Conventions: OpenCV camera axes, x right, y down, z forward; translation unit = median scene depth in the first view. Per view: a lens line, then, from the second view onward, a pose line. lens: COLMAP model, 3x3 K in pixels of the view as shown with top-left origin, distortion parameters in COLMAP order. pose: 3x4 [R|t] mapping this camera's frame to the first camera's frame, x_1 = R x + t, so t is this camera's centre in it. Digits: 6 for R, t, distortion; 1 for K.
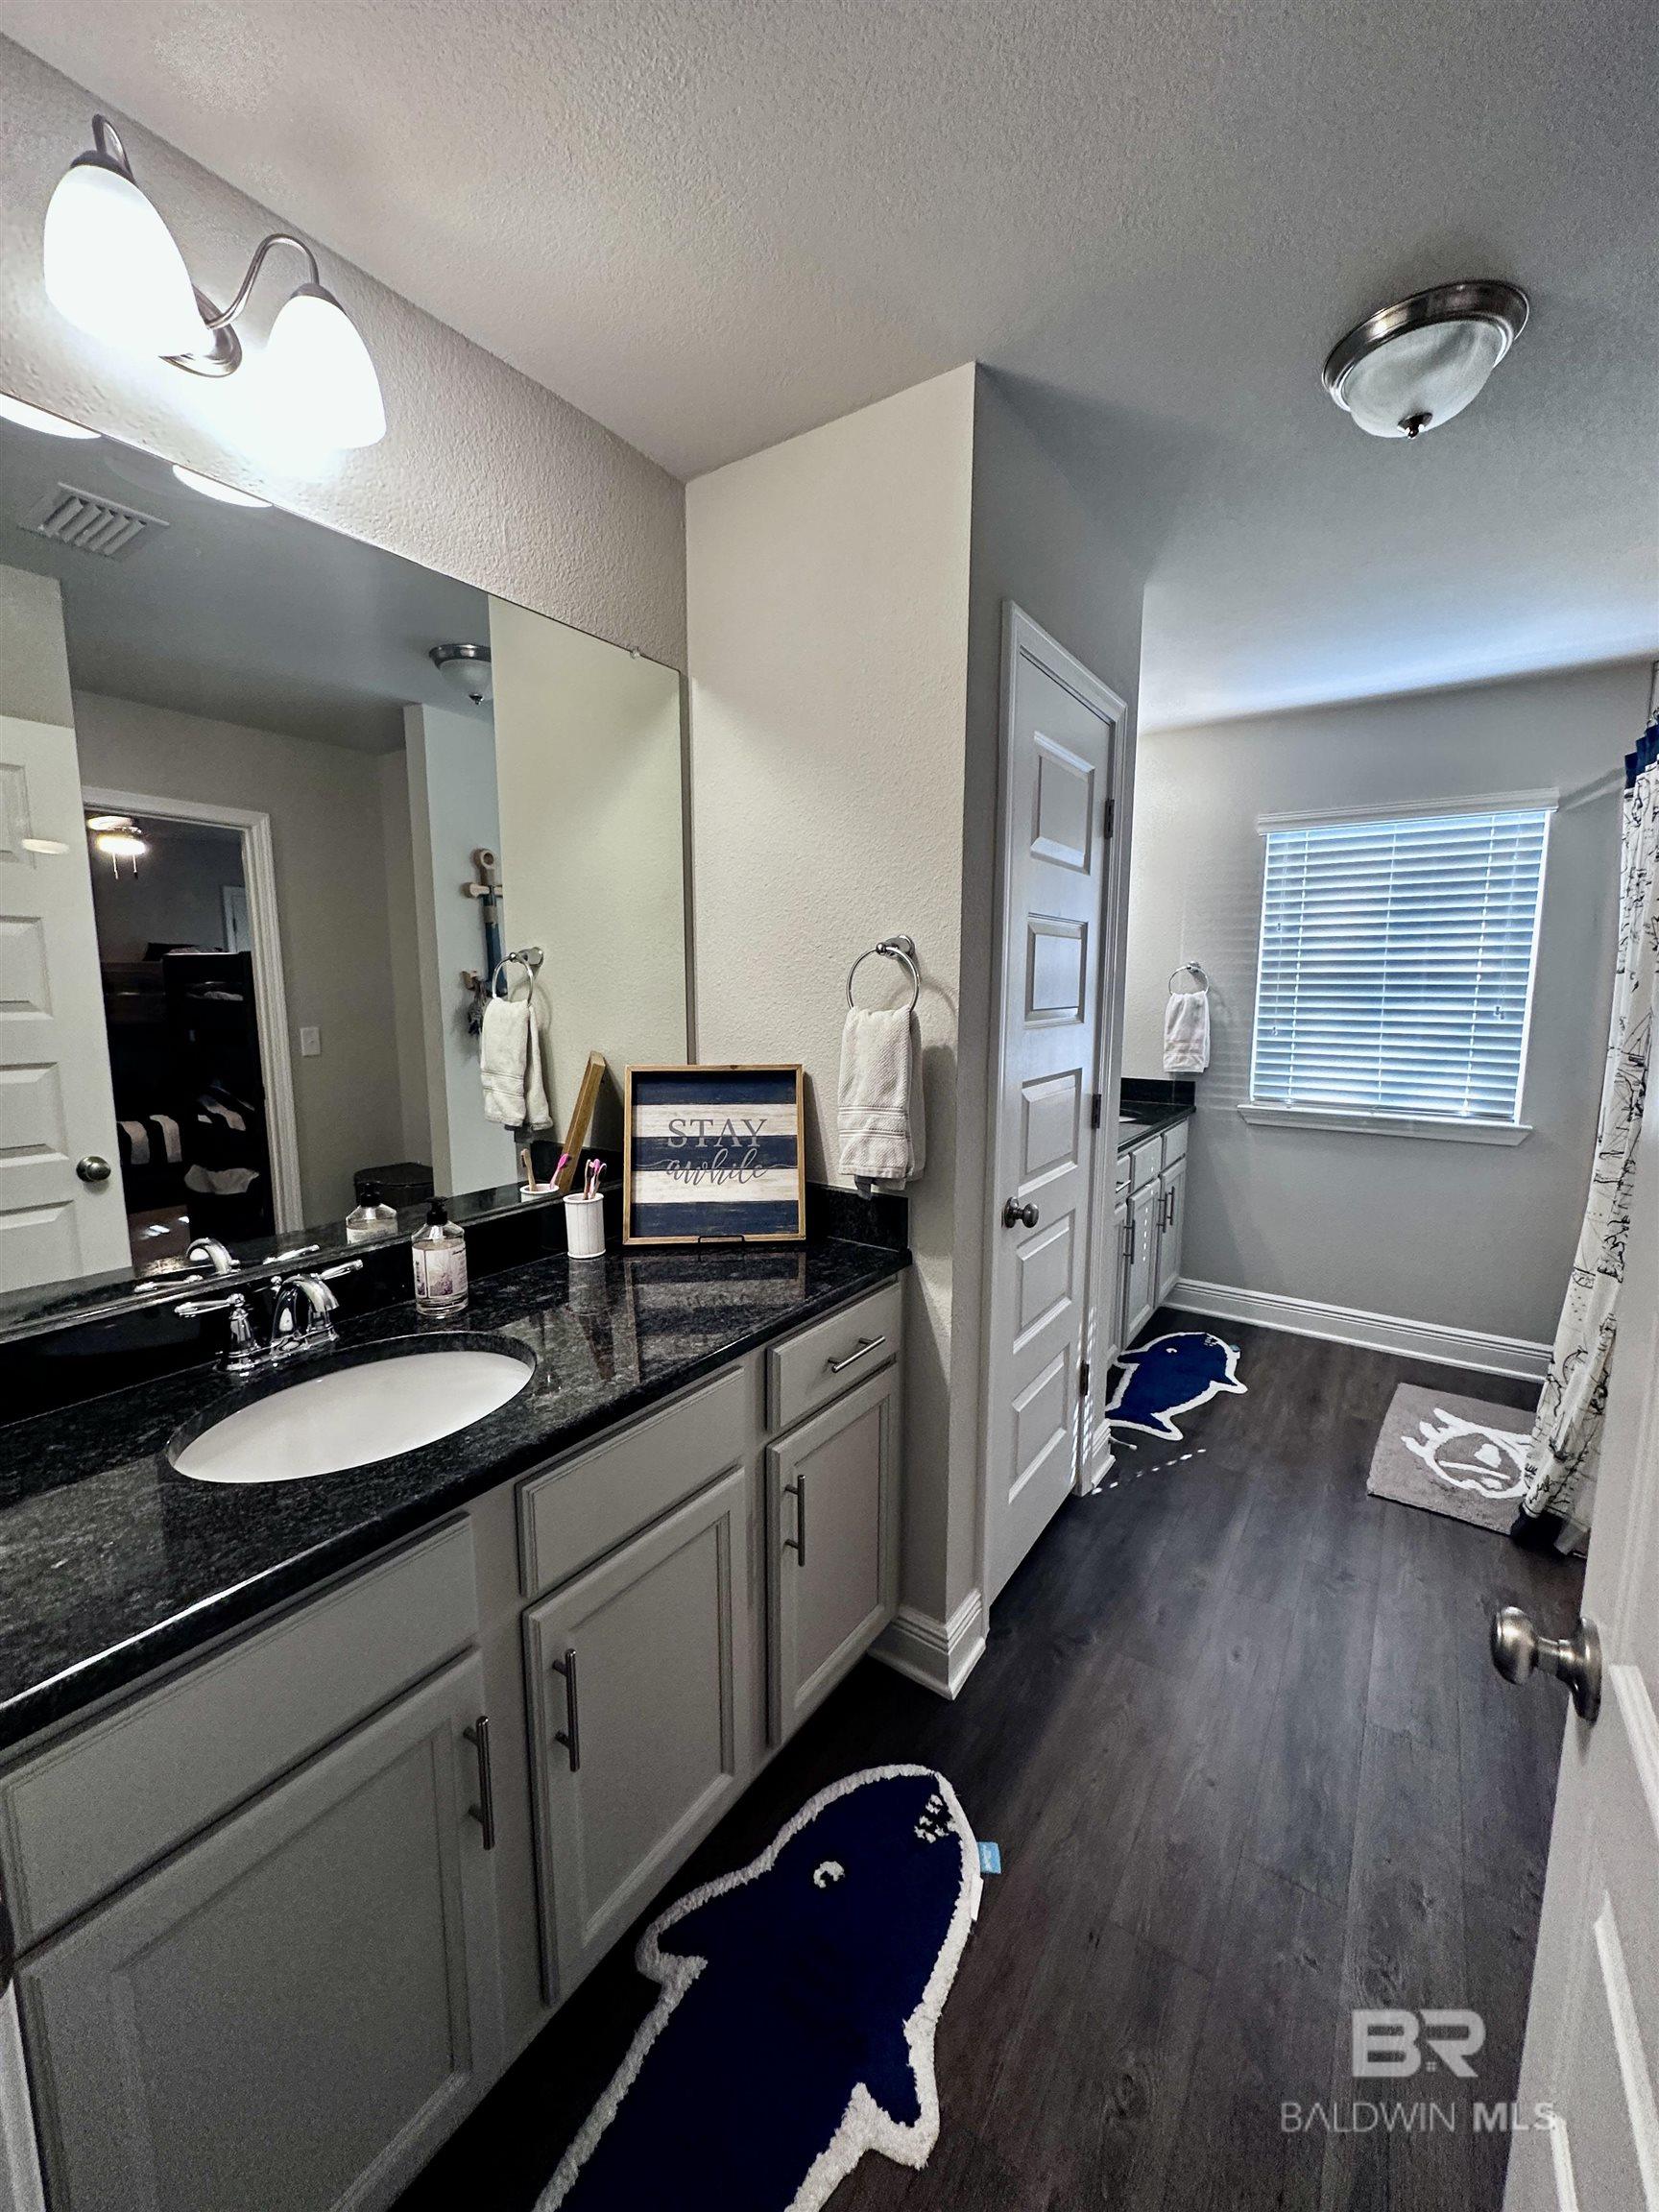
lens RADIAL K [[884.4, 0, 829.5], [0, 884.4, 1106.0], [0, 0, 1]] dist [-0.004880, 0.000194]
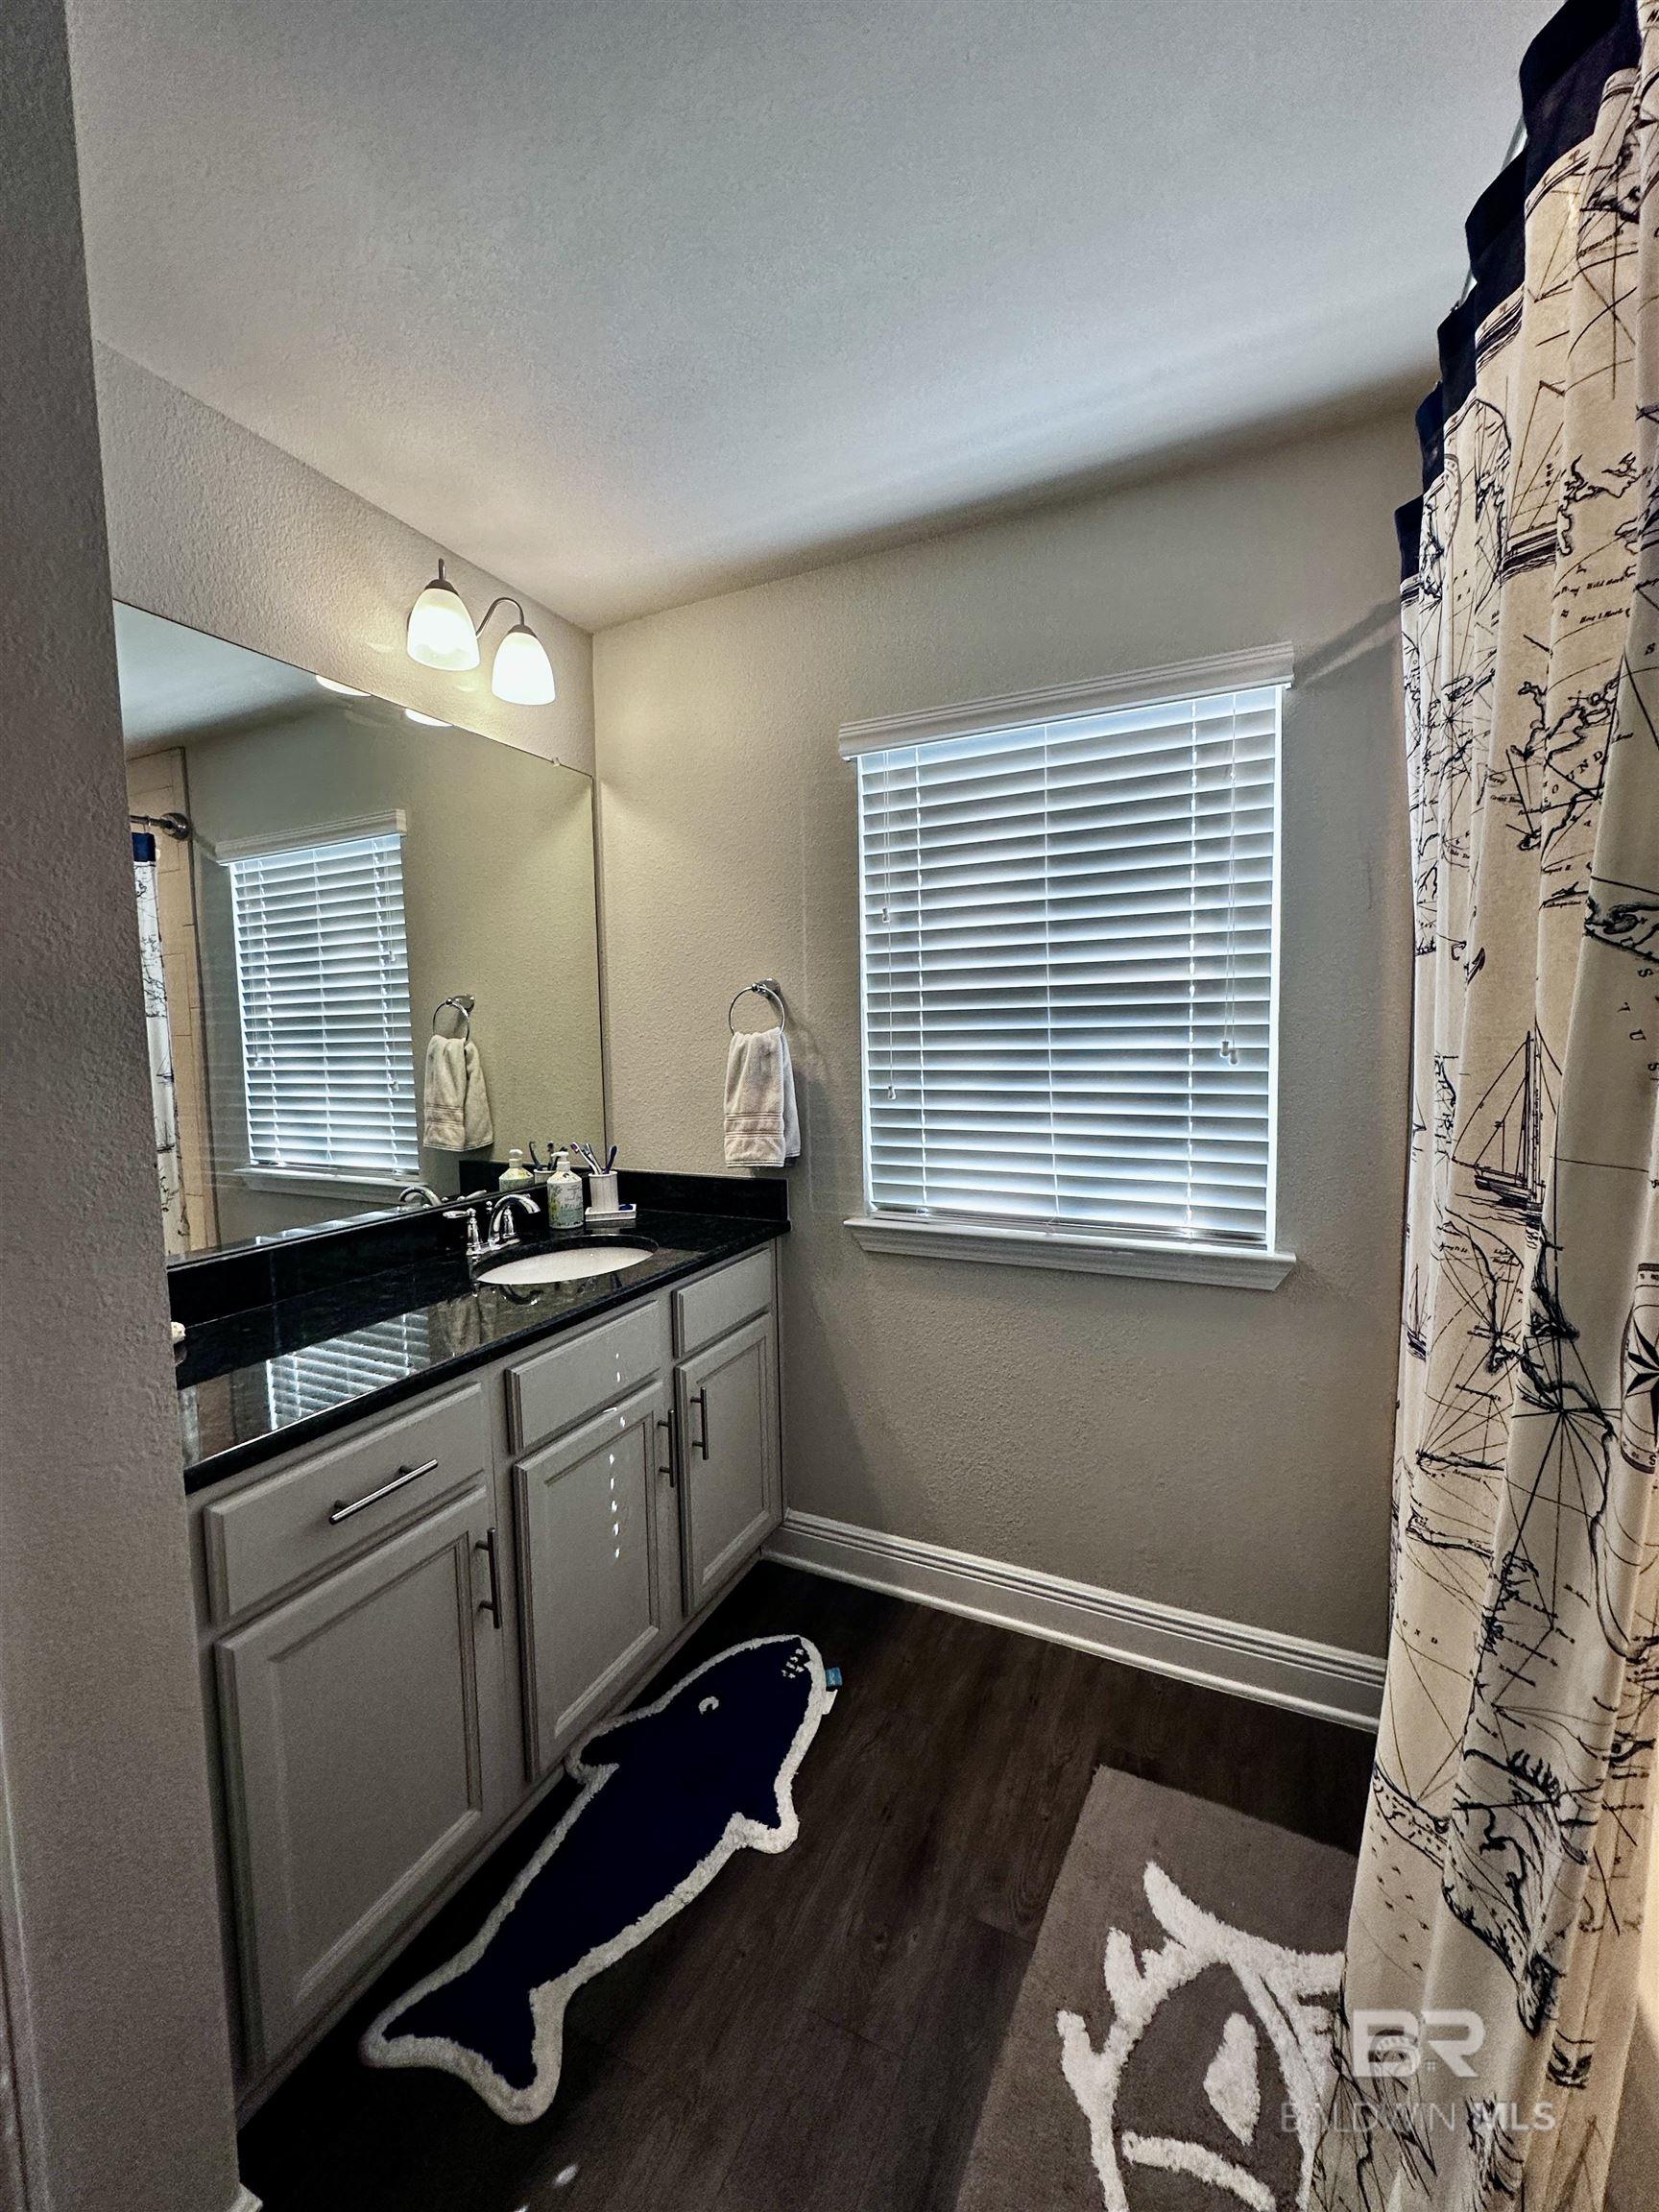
lens RADIAL K [[884.4, 0, 829.5], [0, 884.4, 1106.0], [0, 0, 1]] dist [-0.004880, 0.000194]
pose [[0.988772, -0.033671, 0.145587, 0.401501], [0.042148, 0.997567, -0.055537, -0.048019], [-0.143363, 0.061050, 0.987785, 0.457215]]
